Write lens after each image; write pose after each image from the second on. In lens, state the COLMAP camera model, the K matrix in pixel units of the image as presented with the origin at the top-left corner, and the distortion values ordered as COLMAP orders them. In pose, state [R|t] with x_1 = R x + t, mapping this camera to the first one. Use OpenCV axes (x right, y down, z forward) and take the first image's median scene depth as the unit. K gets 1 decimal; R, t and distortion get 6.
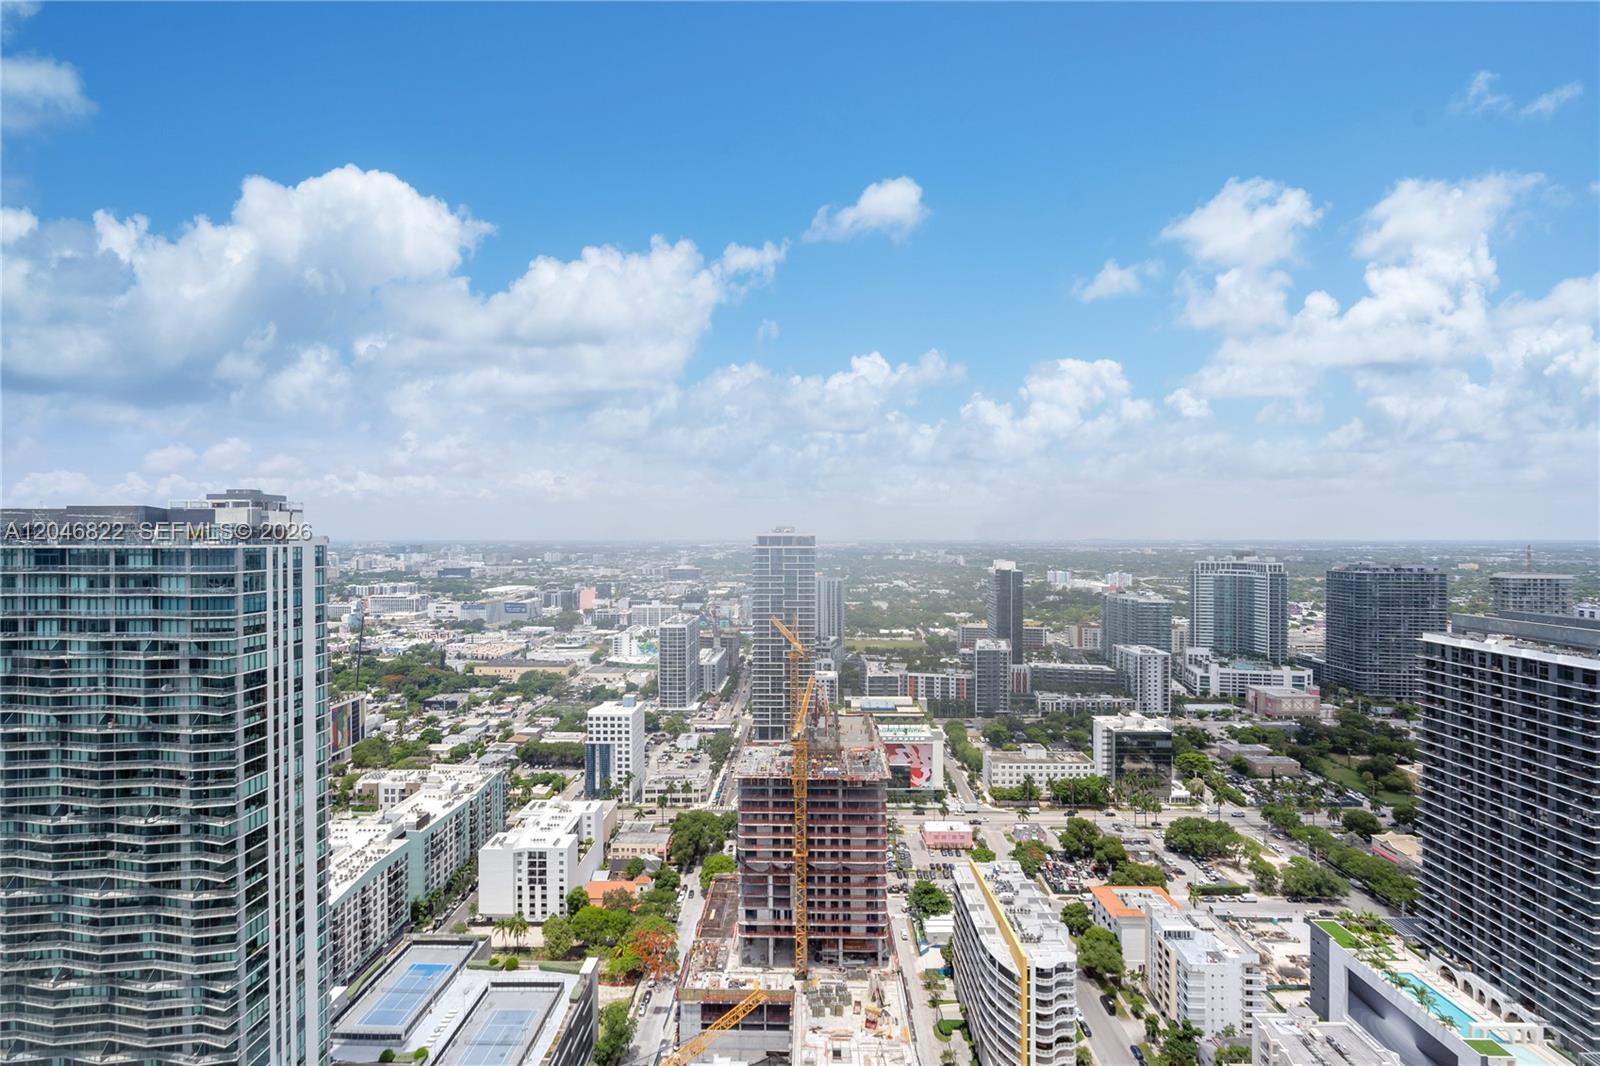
lens RADIAL K [[716.2, 0, 800.0], [0, 716.2, 533.0], [0, 0, 1]] dist [-0.001216, -0.000349]
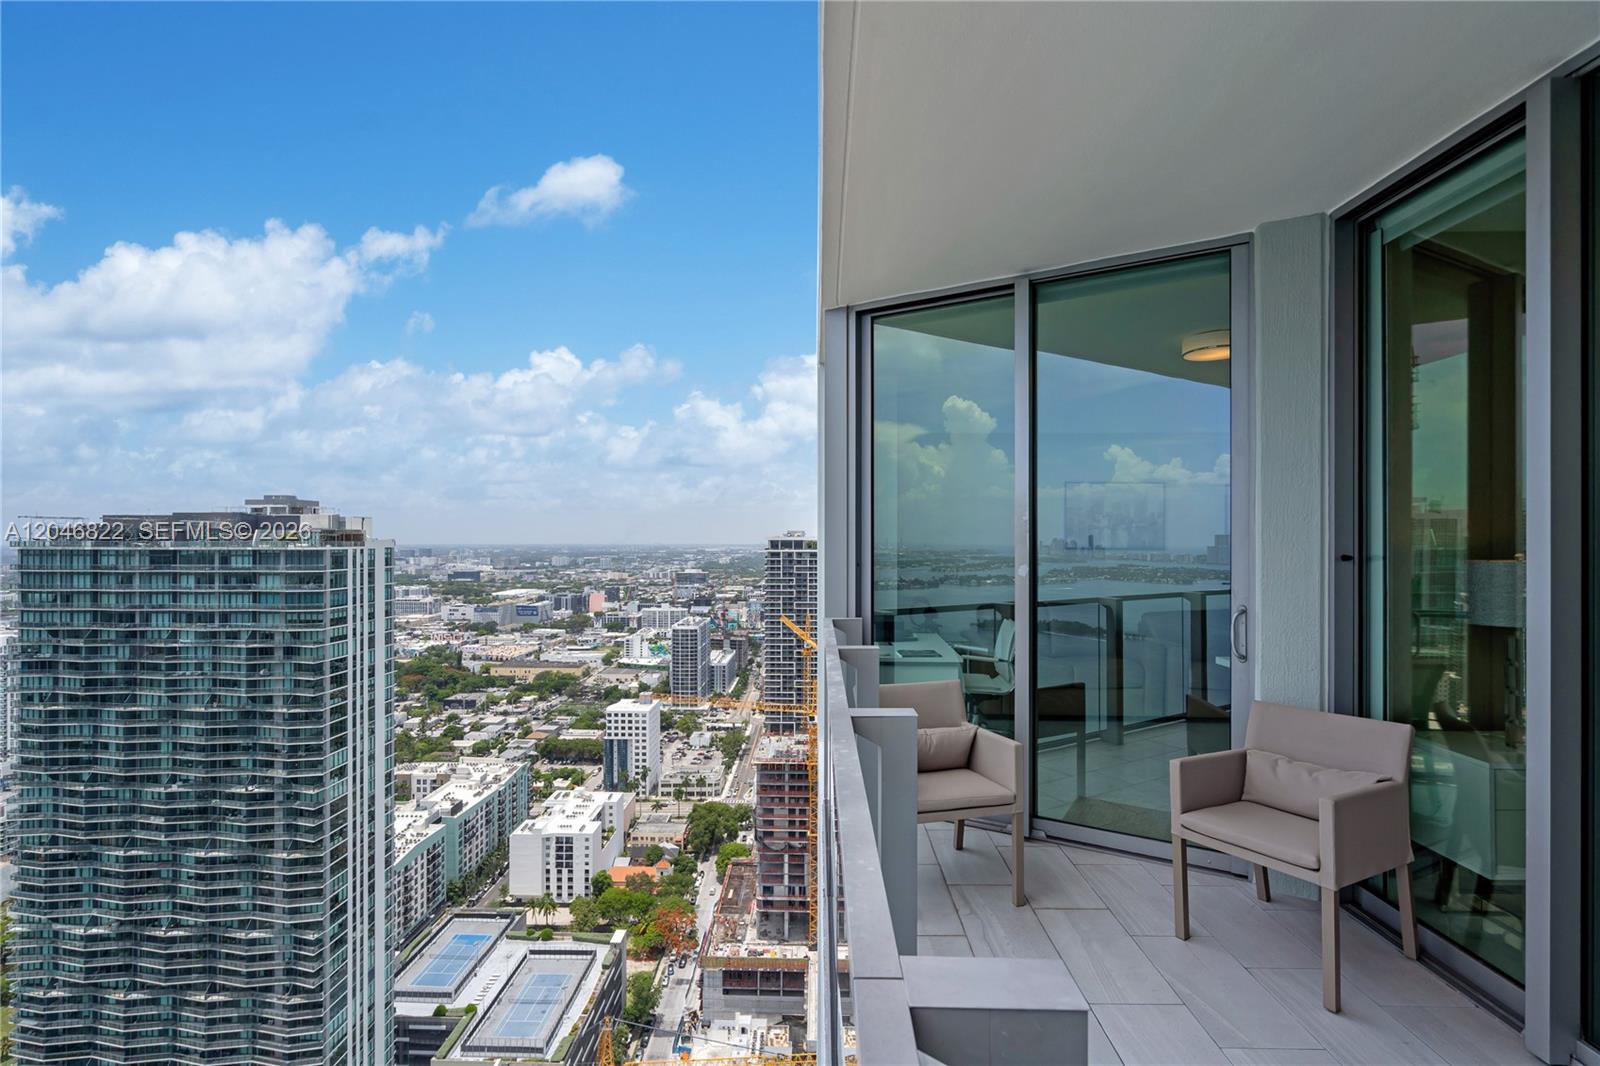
lens RADIAL K [[731.4, 0, 793.7], [0, 731.4, 537.5], [0, 0, 1]] dist [-0.001755, 0.000675]
pose [[0.999903, 0.001235, -0.013876, -0.015181], [-0.001233, 0.999999, 0.000190, 0.000124], [0.013876, -0.000173, 0.999904, -0.101725]]
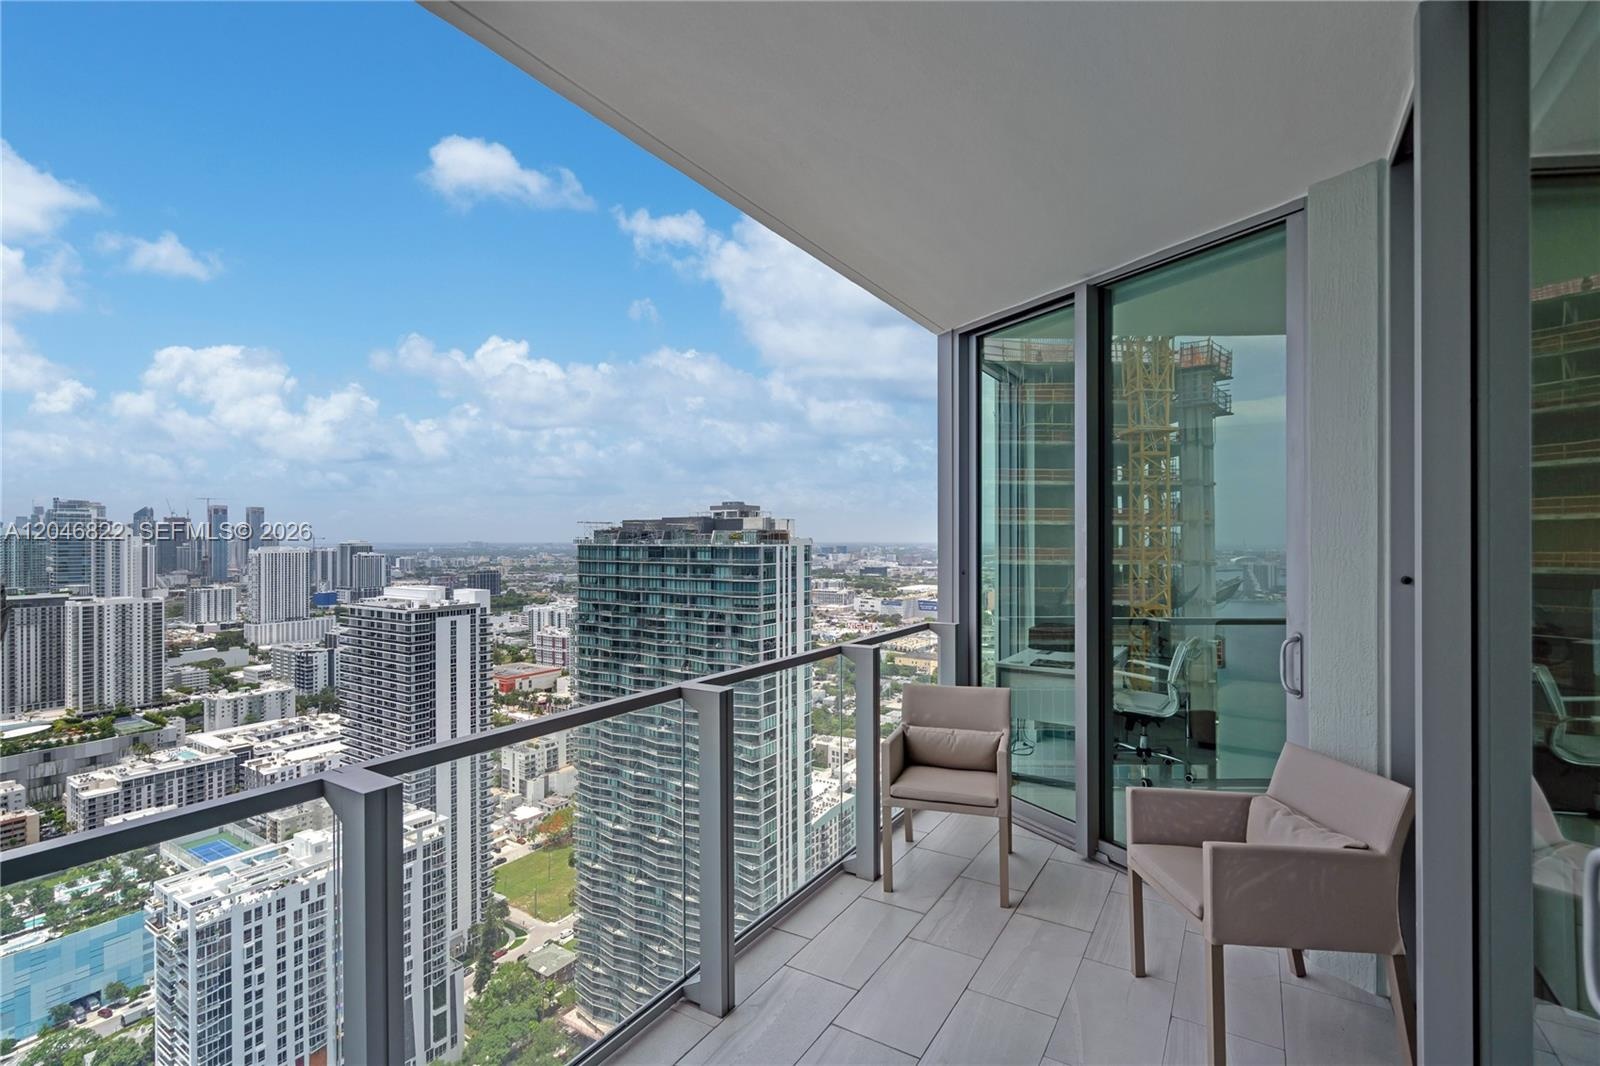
lens RADIAL K [[731.4, 0, 793.7], [0, 731.4, 537.5], [0, 0, 1]] dist [-0.001755, 0.000675]
pose [[0.853657, 0.000658, -0.520834, -0.003612], [0.000884, 0.999996, 0.002713, -0.000349], [0.520834, -0.002776, 0.853653, -0.102442]]
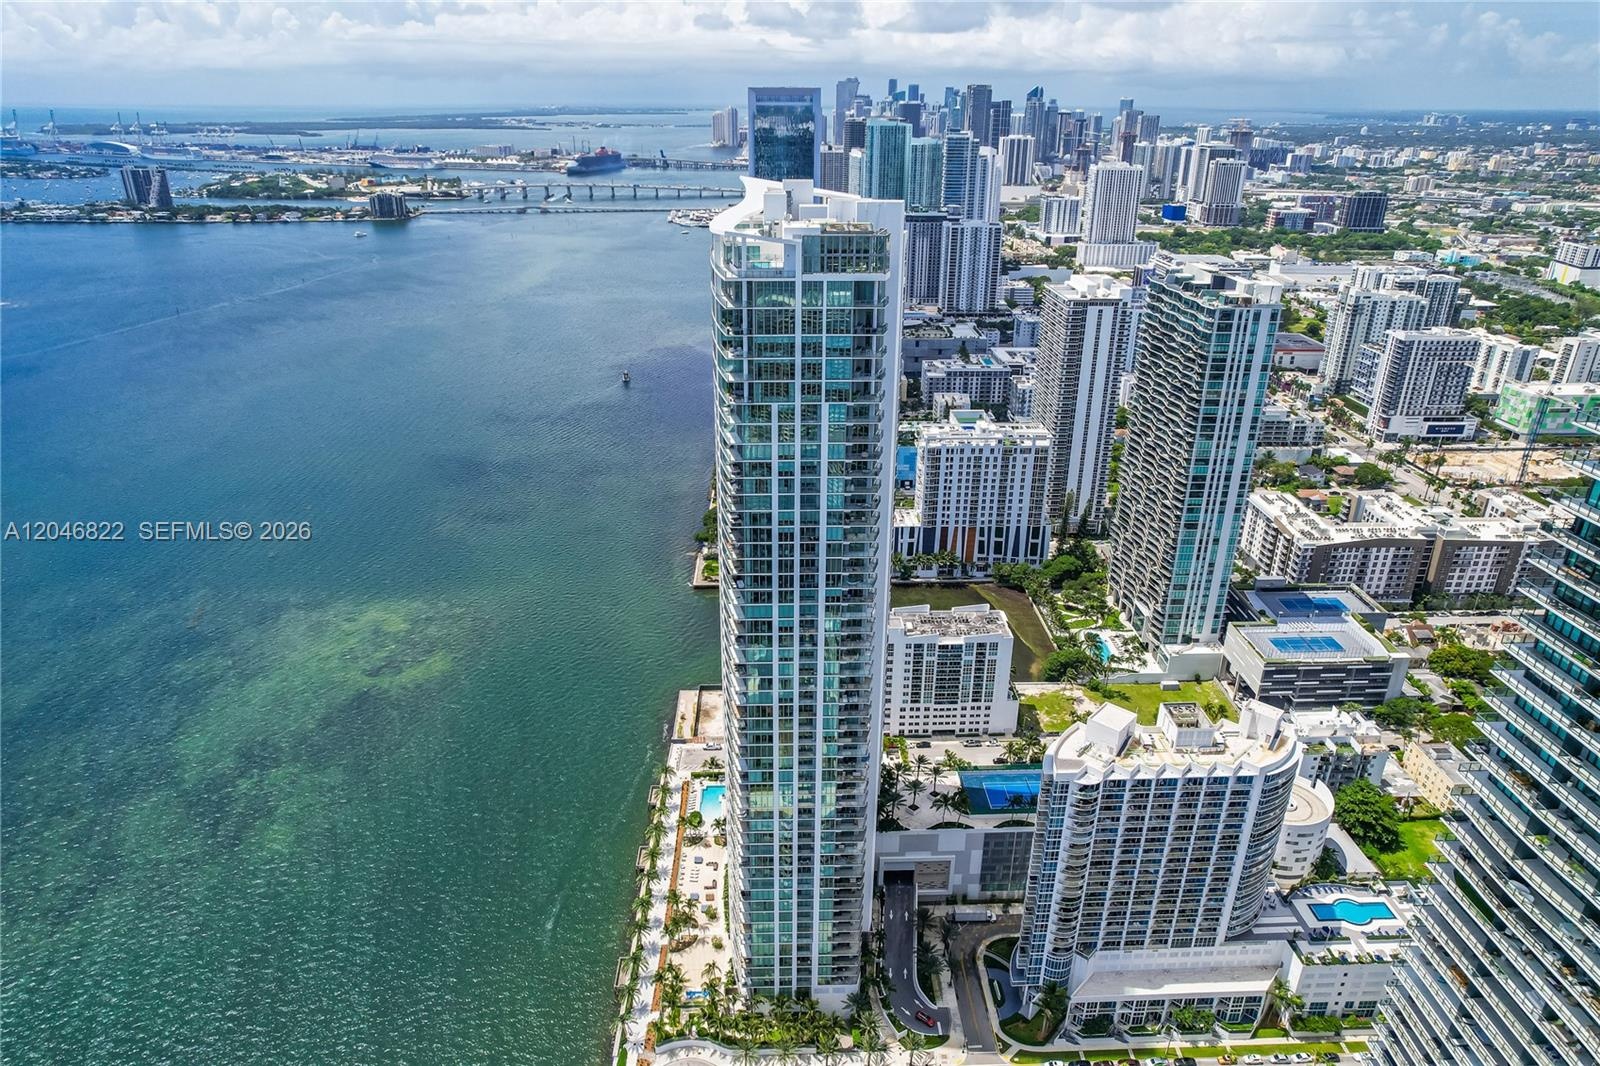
lens RADIAL K [[1030.2, 0, 797.7], [0, 1030.2, 541.6], [0, 0, 1]] dist [0.002322, 0.002277]
pose [[0.067877, 0.404742, -0.911908, 1.206253], [-0.007732, 0.914202, 0.405184, -0.324628], [0.997664, -0.020452, 0.065183, -0.221460]]
